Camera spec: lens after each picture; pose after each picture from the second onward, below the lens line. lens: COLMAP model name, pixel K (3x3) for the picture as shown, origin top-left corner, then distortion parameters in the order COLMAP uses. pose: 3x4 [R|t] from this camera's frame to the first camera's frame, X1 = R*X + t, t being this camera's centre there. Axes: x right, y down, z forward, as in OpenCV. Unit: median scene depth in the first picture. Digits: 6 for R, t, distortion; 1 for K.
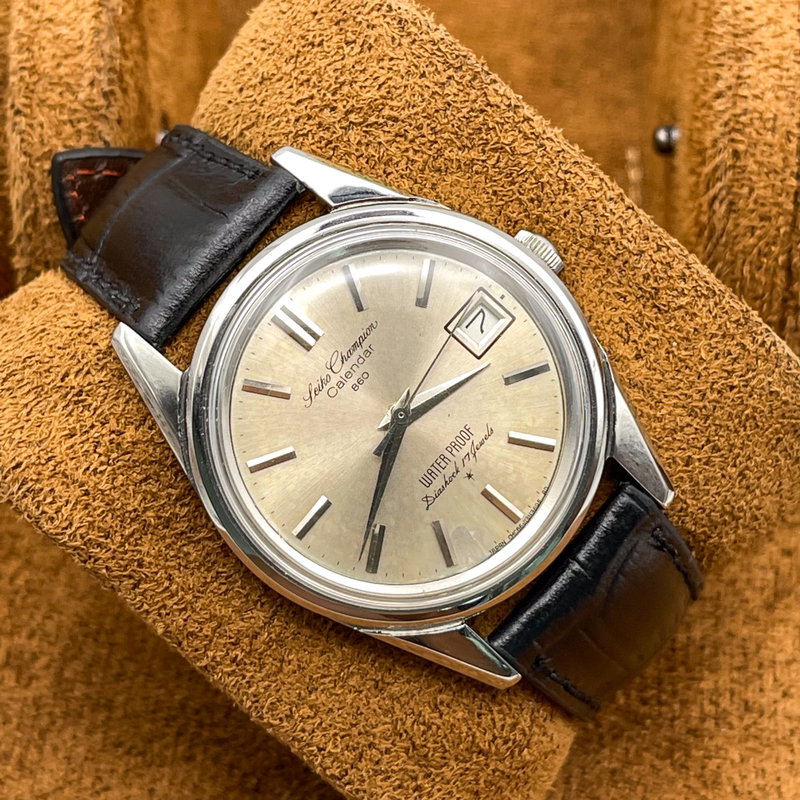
lens RADIAL K [[2140.8, 0, 398.3], [0, 2140.8, 411.2], [0, 0, 1]] dist [0.097365, -0.883056]
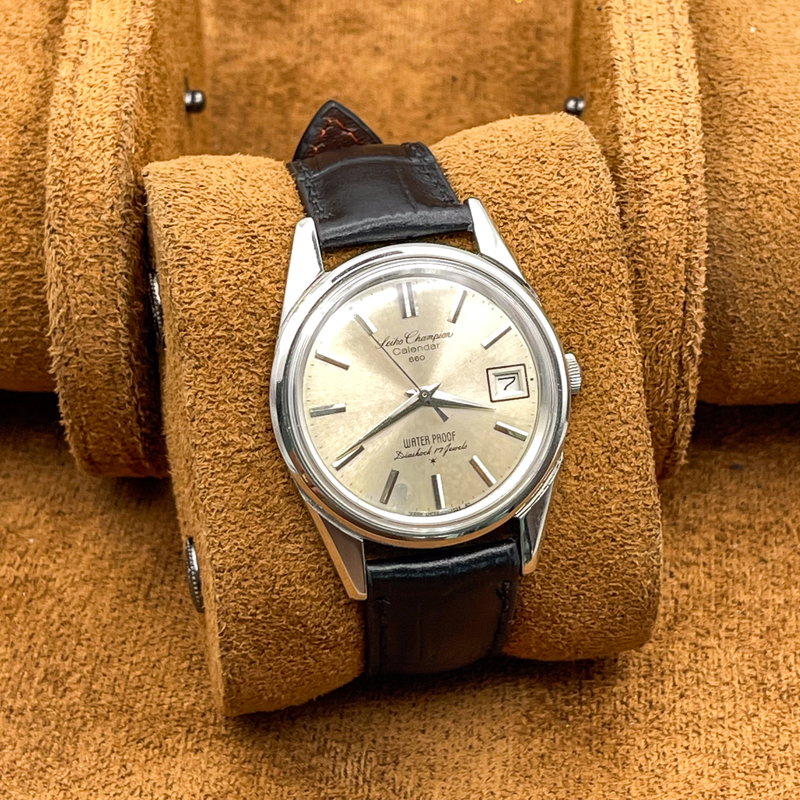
lens RADIAL K [[2117.5, 0, 400.1], [0, 2117.5, 363.8], [0, 0, 1]] dist [0.012804, 0.058444]
pose [[0.763997, 0.645219, 0.001222, -0.025085], [-0.640752, 0.758927, -0.116046, 0.152556], [-0.075802, 0.087876, 0.993243, -0.363169]]
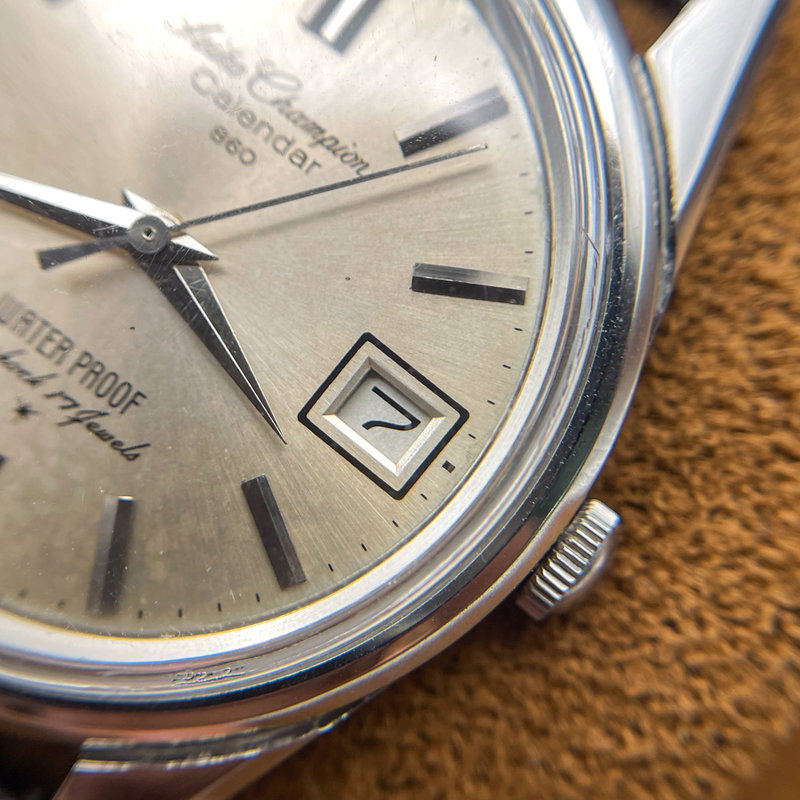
lens RADIAL K [[1171.8, 0, 463.9], [0, 1171.8, 439.9], [0, 0, 1]] dist [0.541863, 0.031691]
pose [[0.031656, 0.978802, -0.202346, 0.090043], [-0.980294, 0.069900, 0.184762, -0.099081], [0.194989, 0.192510, 0.961727, 0.764170]]
